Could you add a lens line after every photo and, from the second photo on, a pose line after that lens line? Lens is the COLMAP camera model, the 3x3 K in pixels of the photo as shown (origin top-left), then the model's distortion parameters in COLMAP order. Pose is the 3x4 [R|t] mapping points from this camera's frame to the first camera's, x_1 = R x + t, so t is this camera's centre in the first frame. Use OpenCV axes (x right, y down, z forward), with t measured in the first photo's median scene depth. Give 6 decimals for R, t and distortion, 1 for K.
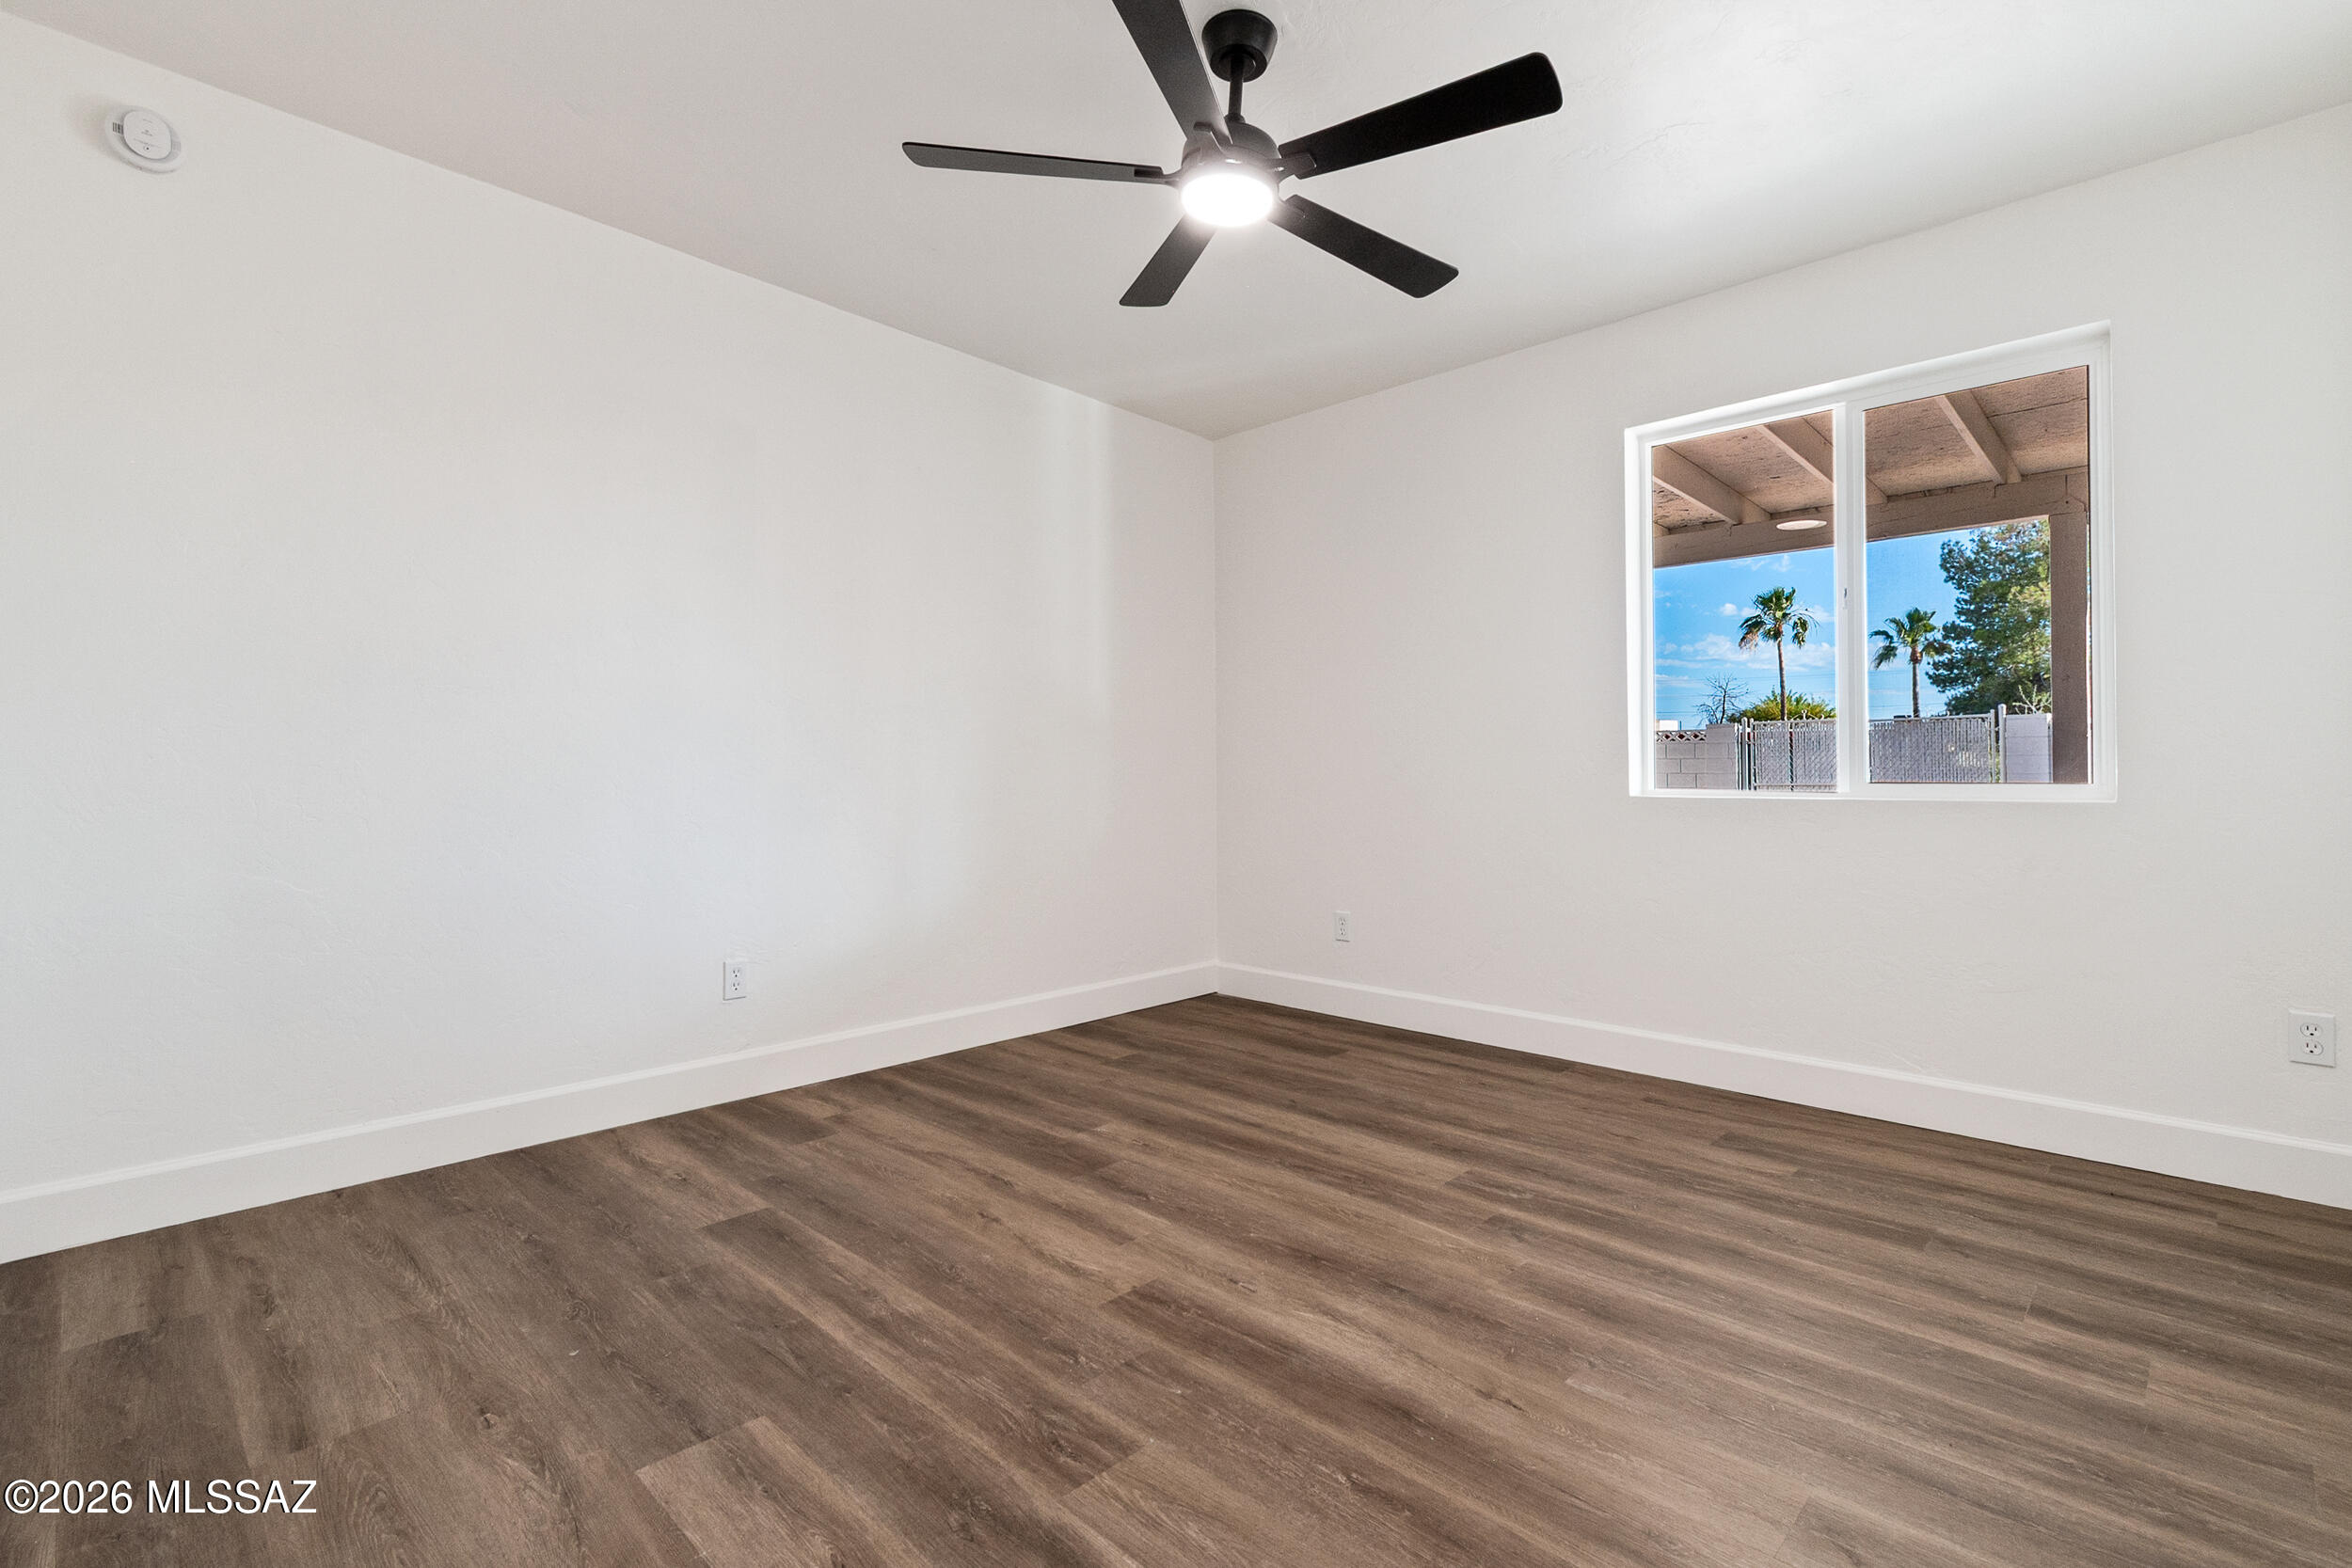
lens RADIAL K [[1057.4, 0, 1186.0], [0, 1057.4, 771.8], [0, 0, 1]] dist [0.002946, 0.000043]
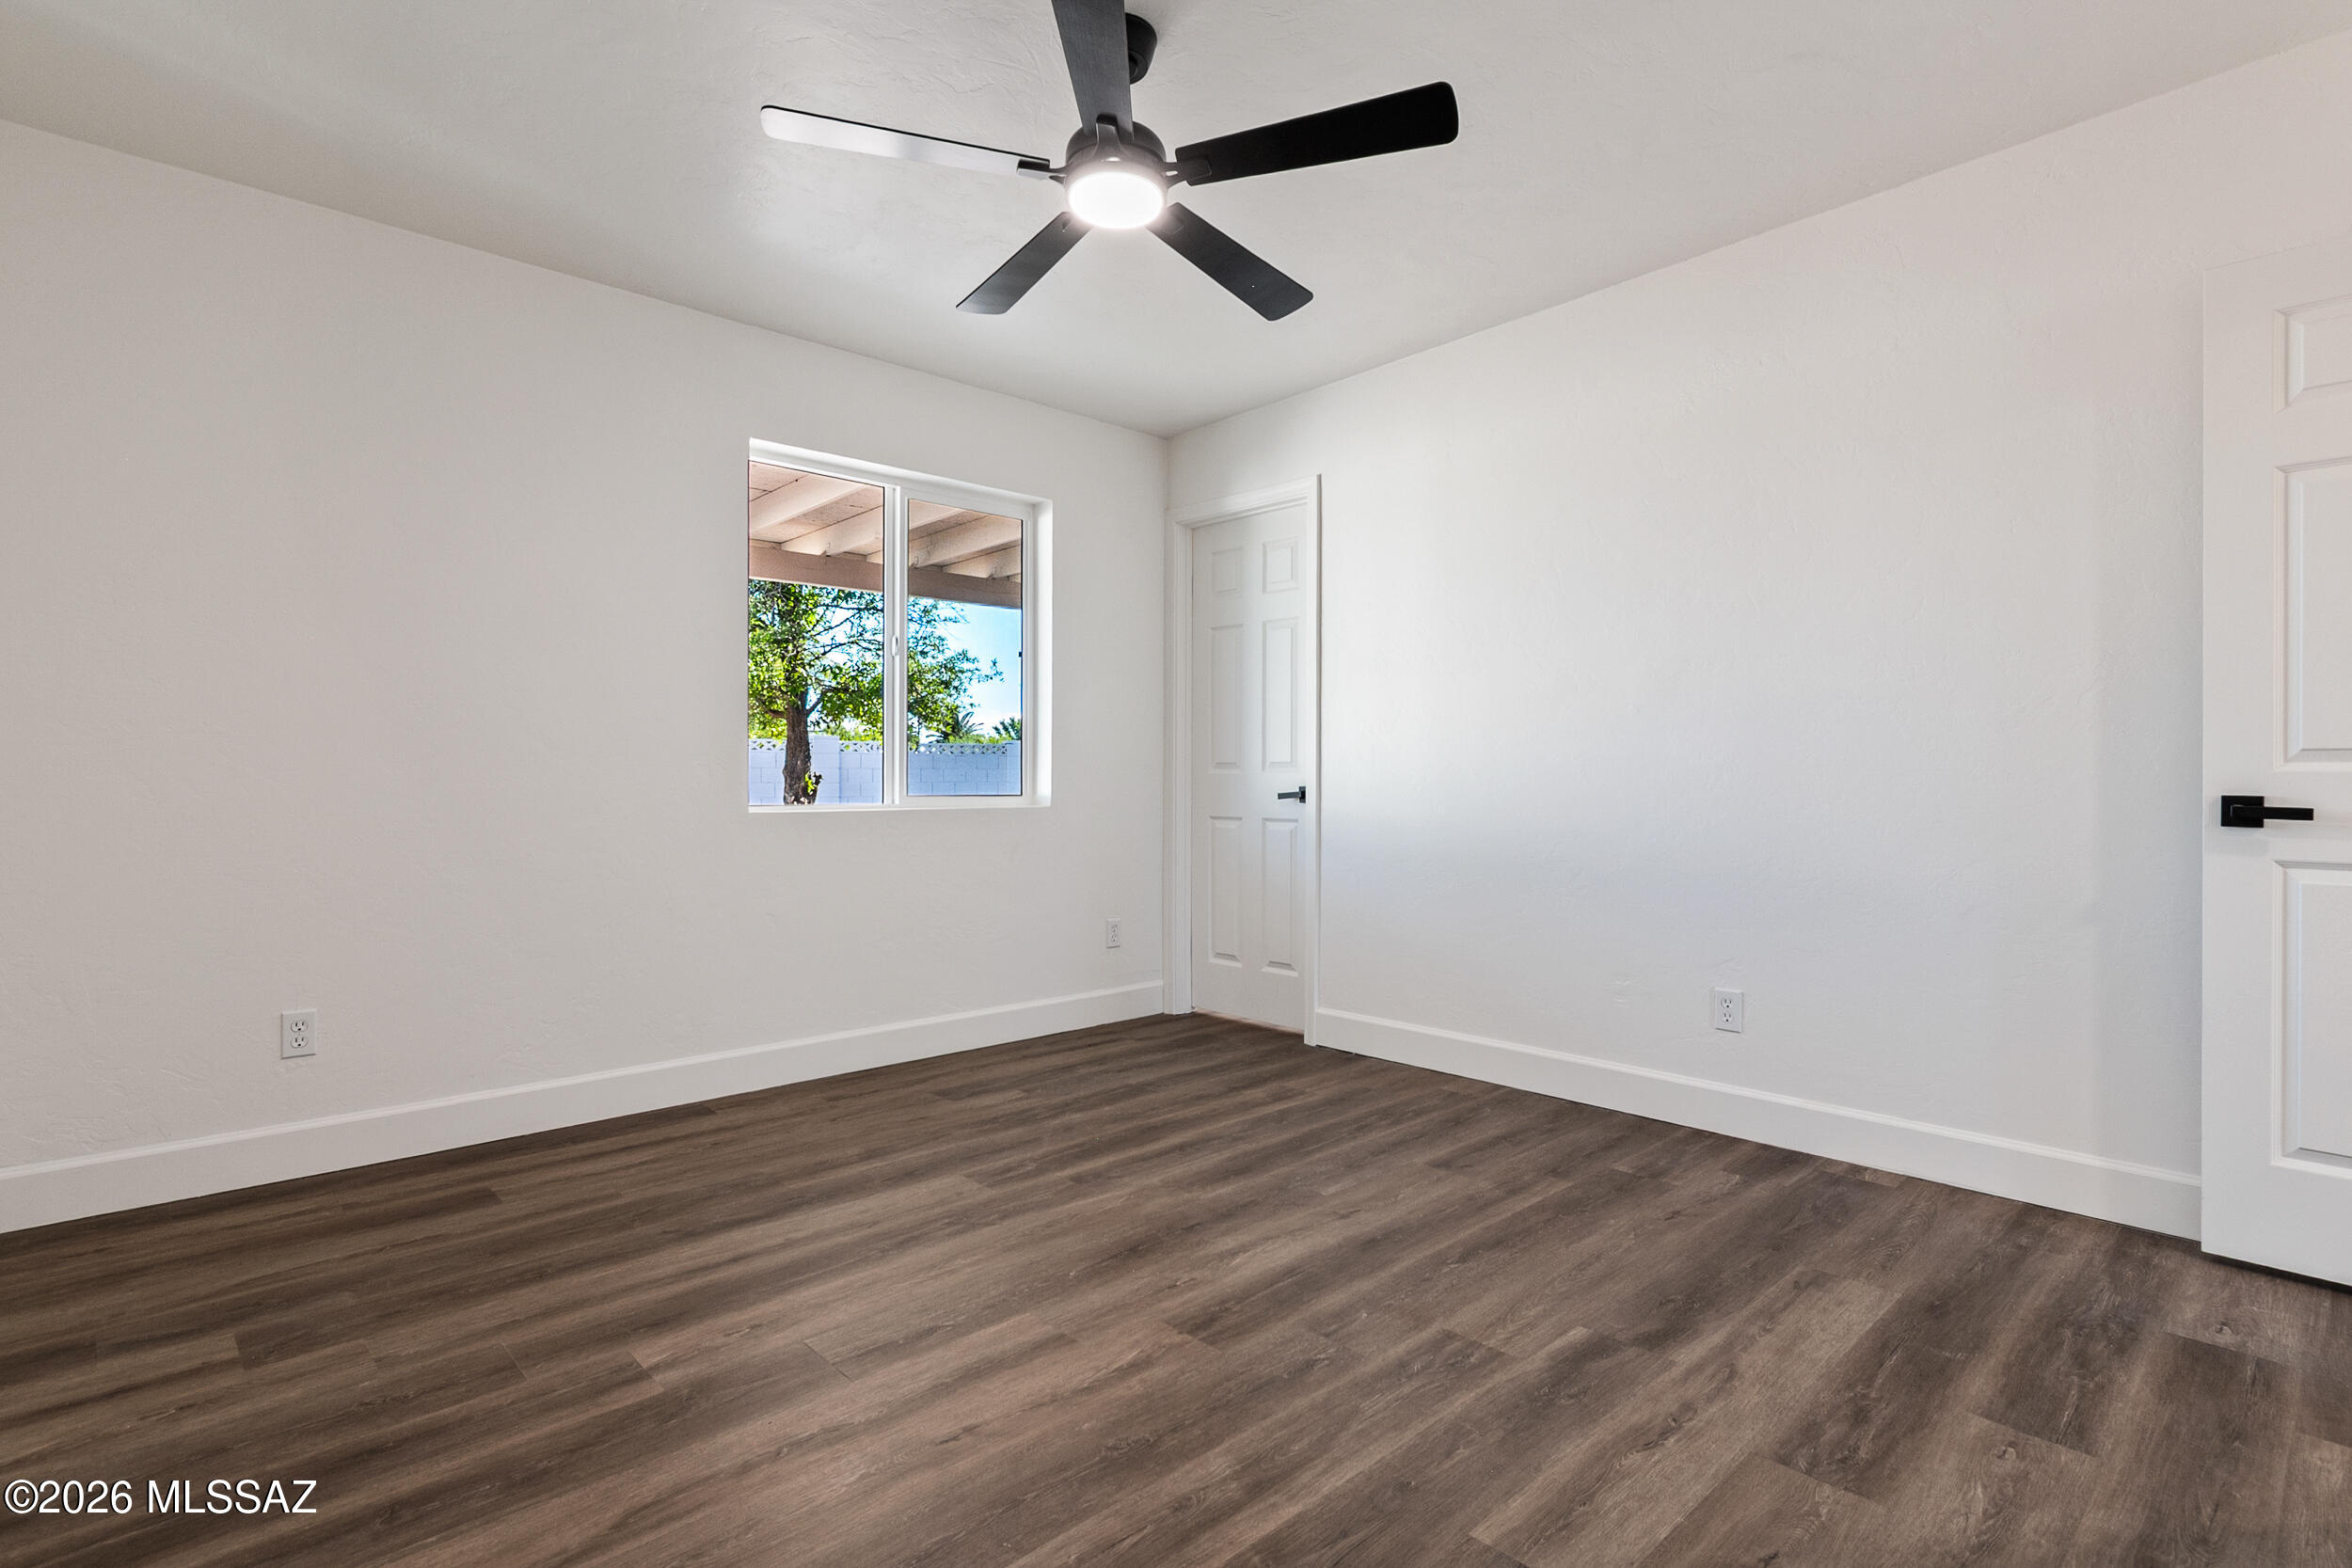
lens RADIAL K [[1134.9, 0, 1176.0], [0, 1134.9, 784.0], [0, 0, 1]] dist [-0.002746, -0.000275]
pose [[0.061366, -0.002692, 0.998112, -0.904816], [0.000497, 0.999996, 0.002666, -0.009369], [-0.998115, 0.000333, 0.061367, 0.795638]]
